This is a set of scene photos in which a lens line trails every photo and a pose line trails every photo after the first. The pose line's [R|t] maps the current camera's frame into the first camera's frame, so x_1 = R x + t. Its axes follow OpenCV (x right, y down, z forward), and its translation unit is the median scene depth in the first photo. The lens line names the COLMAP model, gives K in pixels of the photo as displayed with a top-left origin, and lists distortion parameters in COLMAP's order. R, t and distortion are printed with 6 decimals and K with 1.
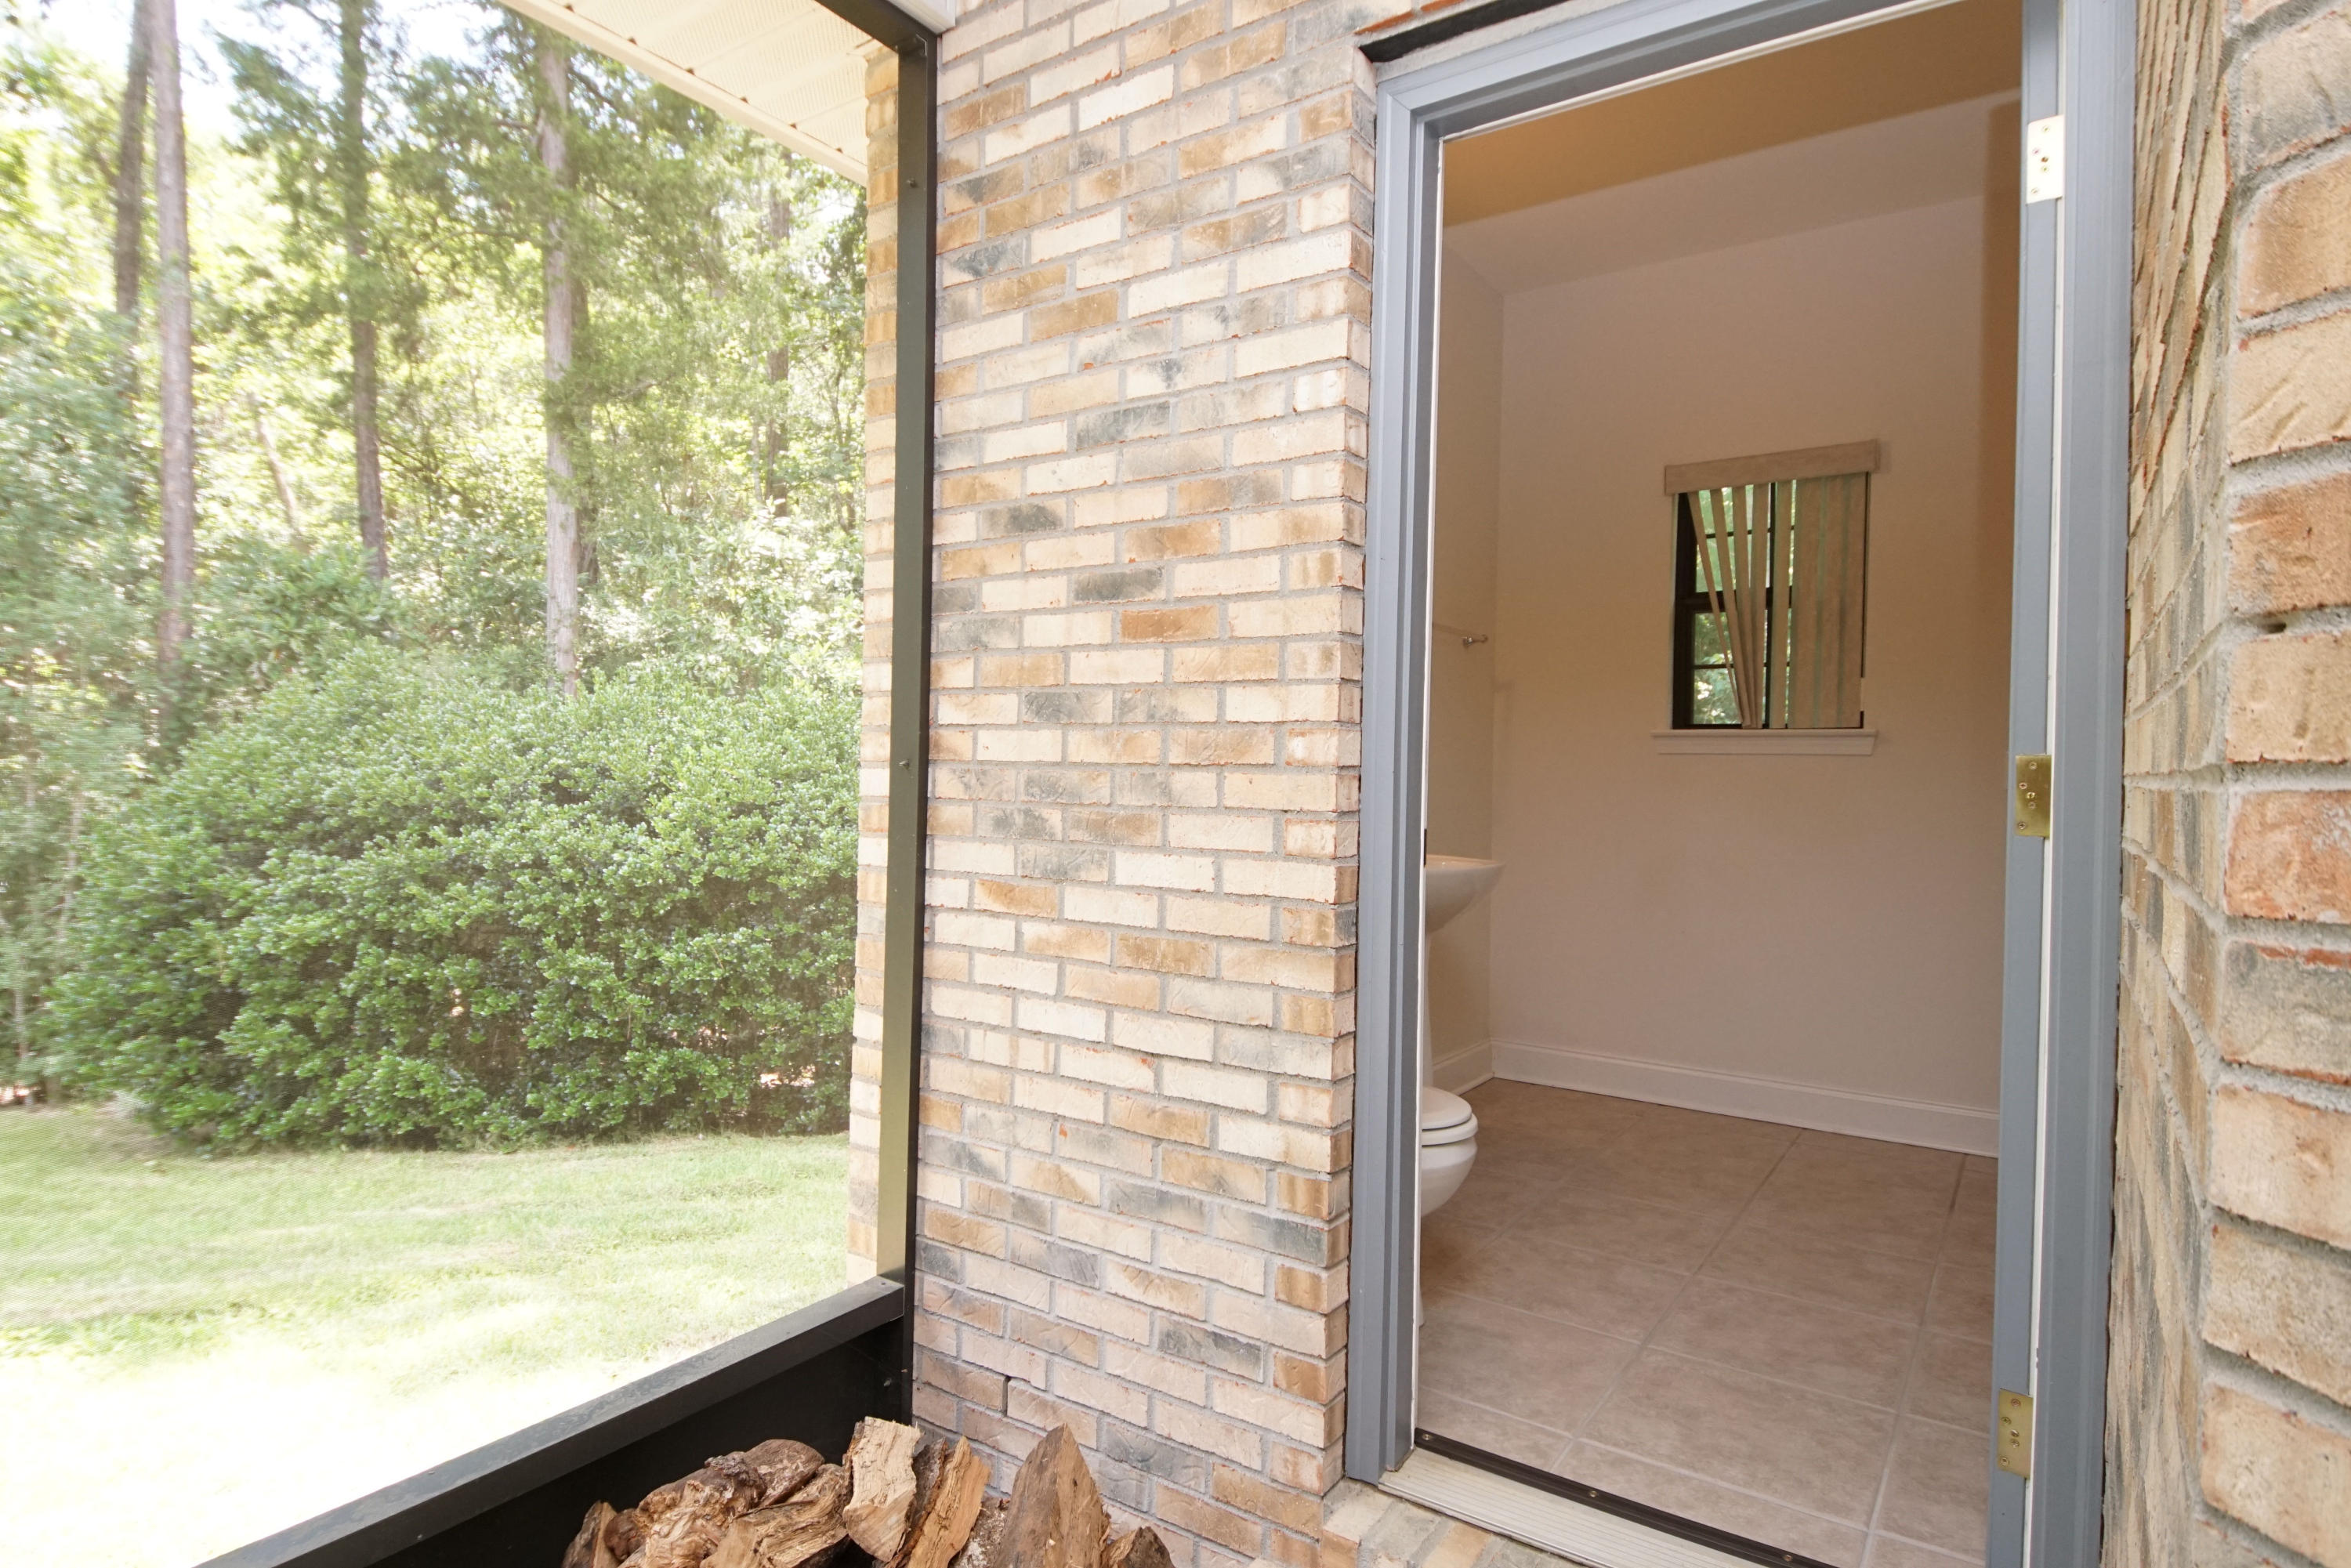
lens RADIAL K [[1260.0, 0, 1148.4], [0, 1260.0, 775.3], [0, 0, 1]] dist [0.040833, -0.035638]
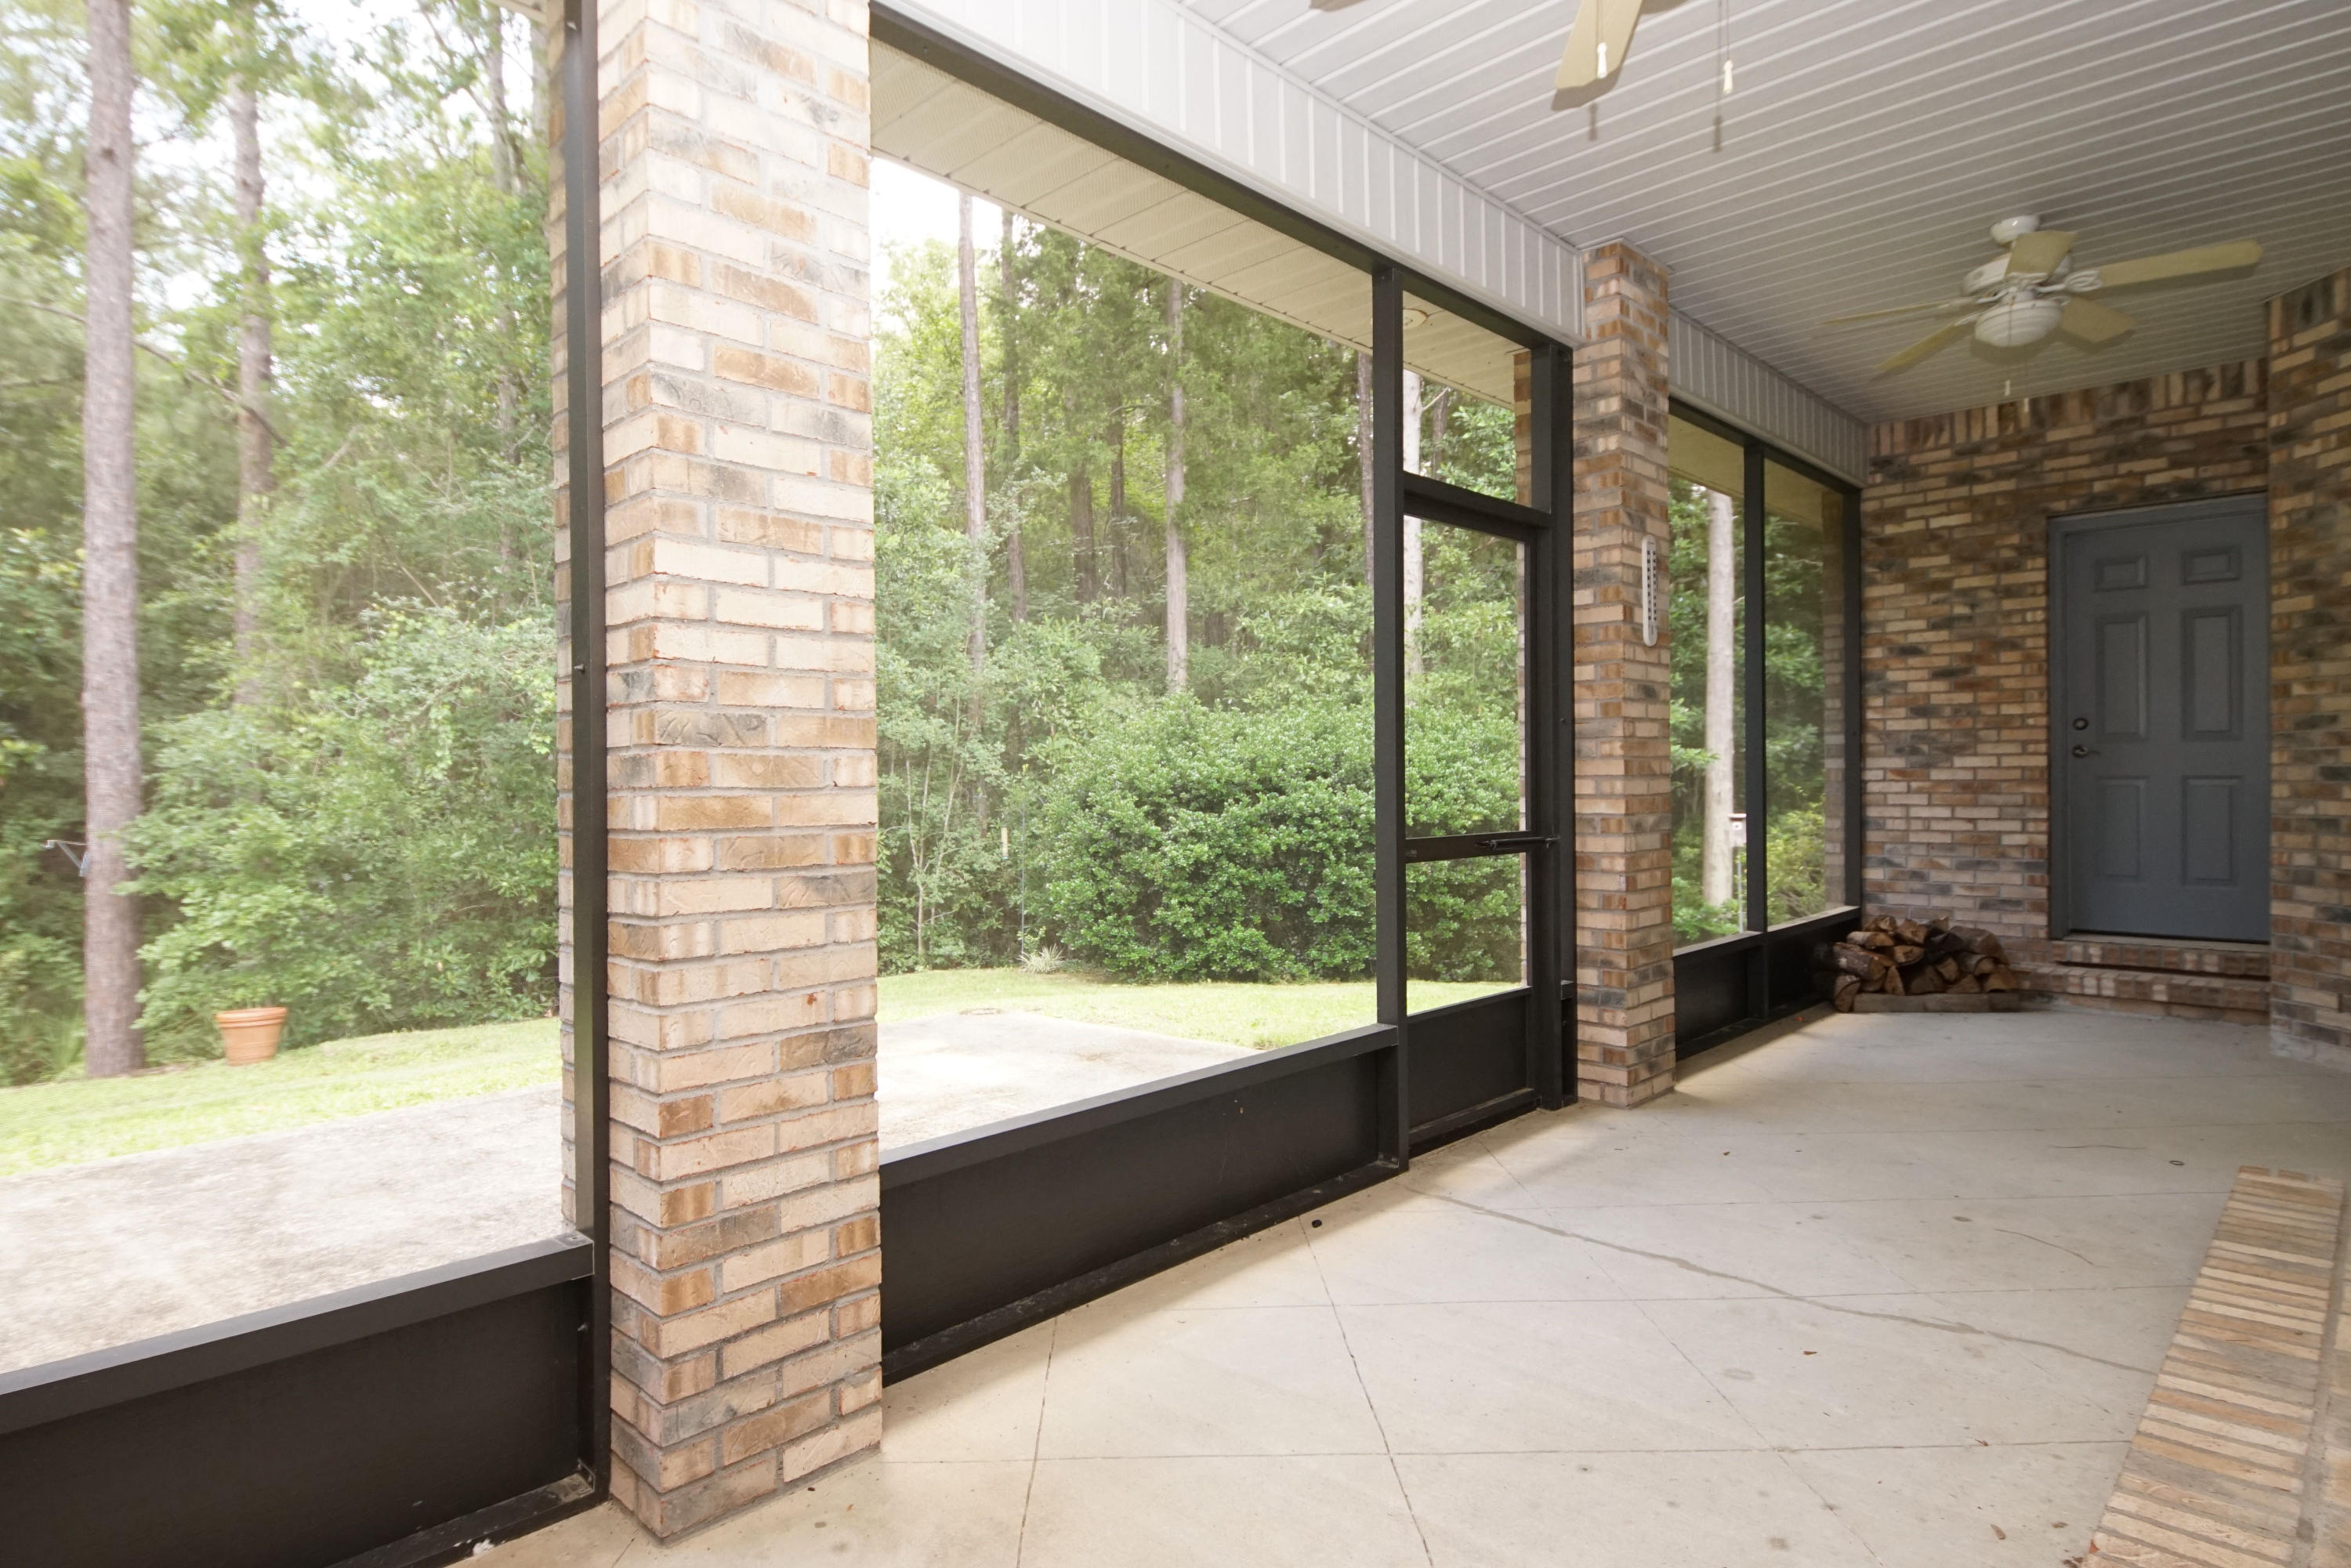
lens RADIAL K [[1260.0, 0, 1148.4], [0, 1260.0, 775.3], [0, 0, 1]] dist [0.040833, -0.035638]
pose [[0.985755, -0.027266, -0.165964, -1.471512], [0.026936, 0.999628, -0.004241, 0.065045], [0.166018, -0.000290, 0.986123, -2.459071]]
